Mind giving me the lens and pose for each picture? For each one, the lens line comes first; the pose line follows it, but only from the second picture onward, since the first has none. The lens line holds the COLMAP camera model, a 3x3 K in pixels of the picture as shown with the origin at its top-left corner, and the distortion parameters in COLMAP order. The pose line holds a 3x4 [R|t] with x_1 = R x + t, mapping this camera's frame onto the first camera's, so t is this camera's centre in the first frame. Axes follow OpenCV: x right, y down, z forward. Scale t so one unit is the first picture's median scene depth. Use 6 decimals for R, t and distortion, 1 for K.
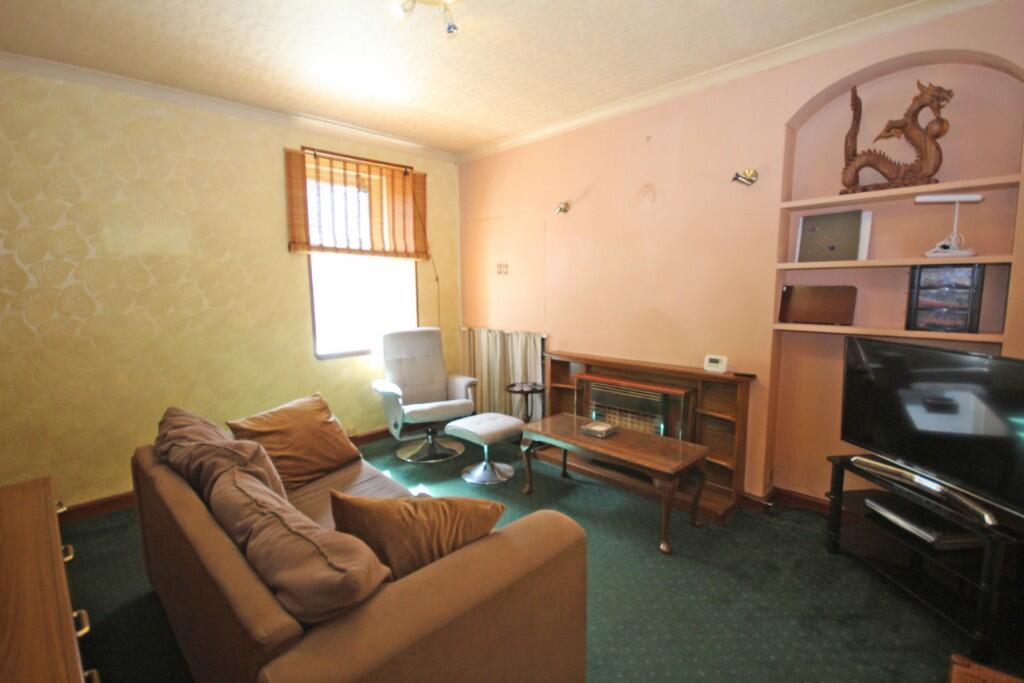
lens RADIAL K [[476.6, 0, 520.4], [0, 476.6, 343.2], [0, 0, 1]] dist [-0.001208, -0.000241]
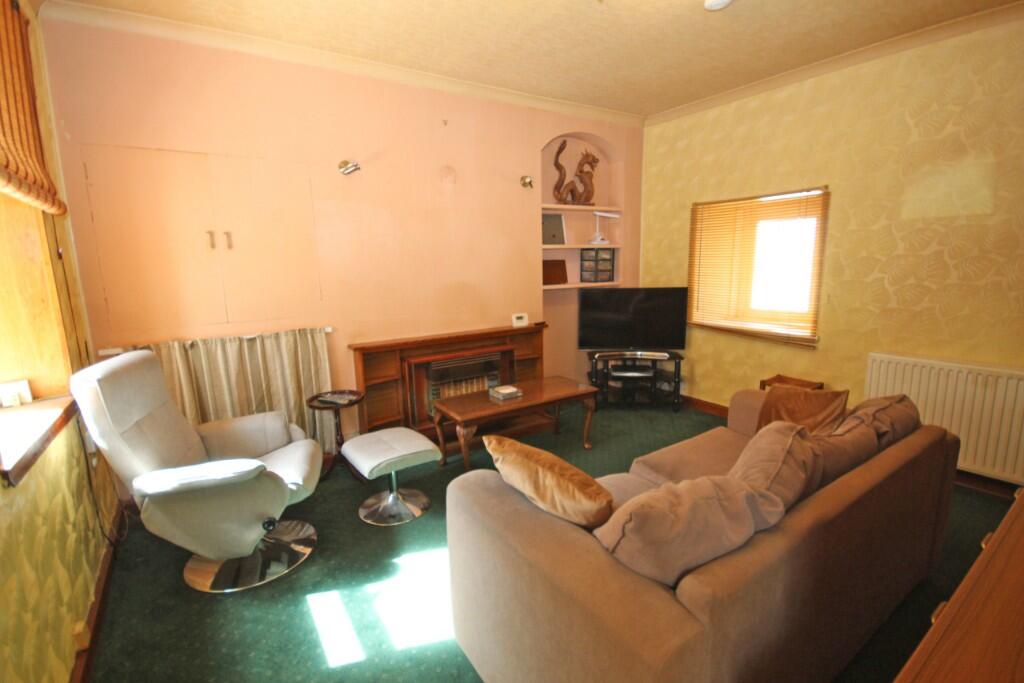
lens RADIAL K [[476.6, 0, 520.4], [0, 476.6, 343.2], [0, 0, 1]] dist [-0.001208, -0.000241]
pose [[0.173907, -0.177194, 0.968689, -0.900741], [0.134271, 0.978758, 0.154931, -0.099913], [-0.975565, 0.103123, 0.194005, 0.756461]]
